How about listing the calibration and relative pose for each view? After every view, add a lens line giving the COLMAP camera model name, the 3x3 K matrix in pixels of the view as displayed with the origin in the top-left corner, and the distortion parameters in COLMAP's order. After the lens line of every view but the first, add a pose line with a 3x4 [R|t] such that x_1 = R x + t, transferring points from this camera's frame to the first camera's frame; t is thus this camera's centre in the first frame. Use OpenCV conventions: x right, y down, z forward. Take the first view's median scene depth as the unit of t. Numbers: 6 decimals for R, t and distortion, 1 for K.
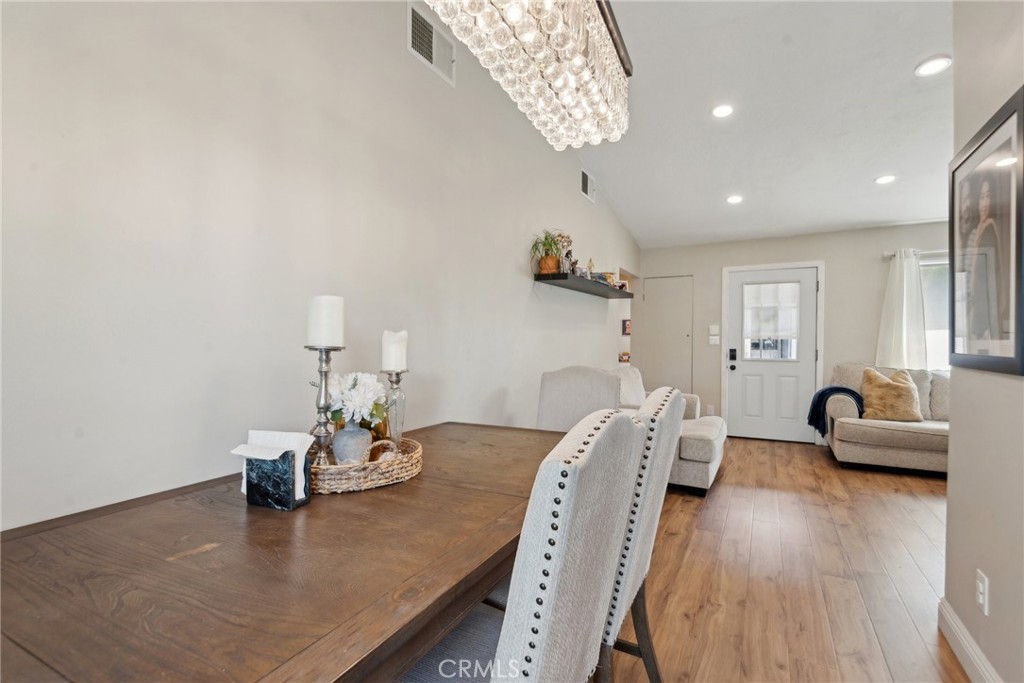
lens RADIAL K [[484.3, 0, 514.1], [0, 484.3, 349.1], [0, 0, 1]] dist [0.005164, 0.000264]
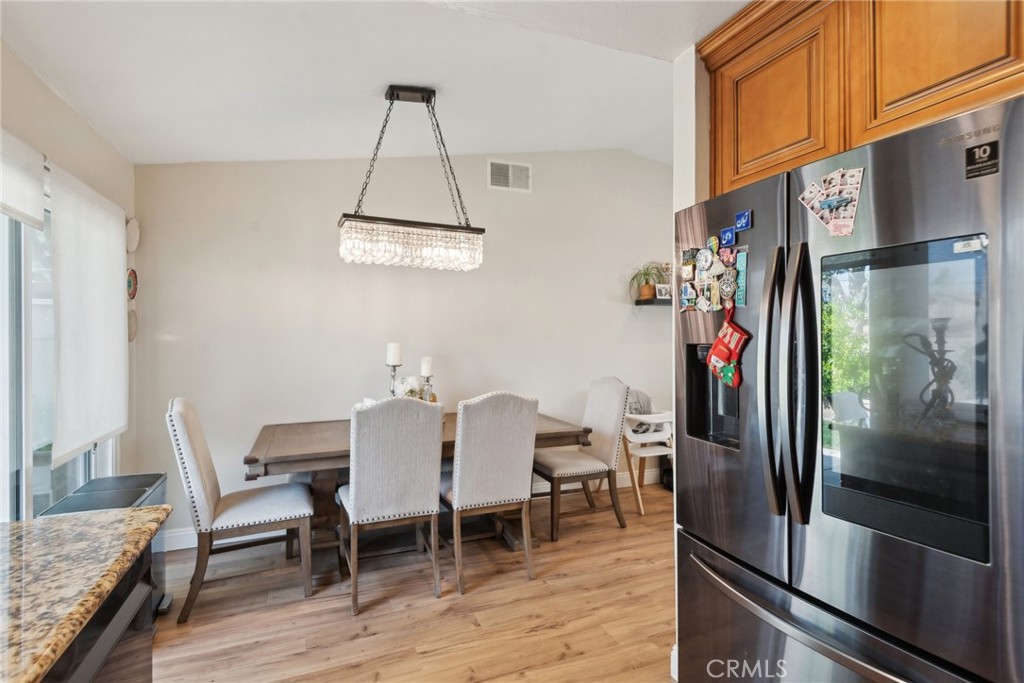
lens RADIAL K [[484.3, 0, 506.6], [0, 484.3, 336.6], [0, 0, 1]] dist [0.005164, 0.000264]
pose [[0.769539, -0.003839, -0.638588, 1.182704], [-0.004527, 0.999924, -0.011467, -0.090567], [0.638583, 0.011715, 0.769463, -0.345348]]
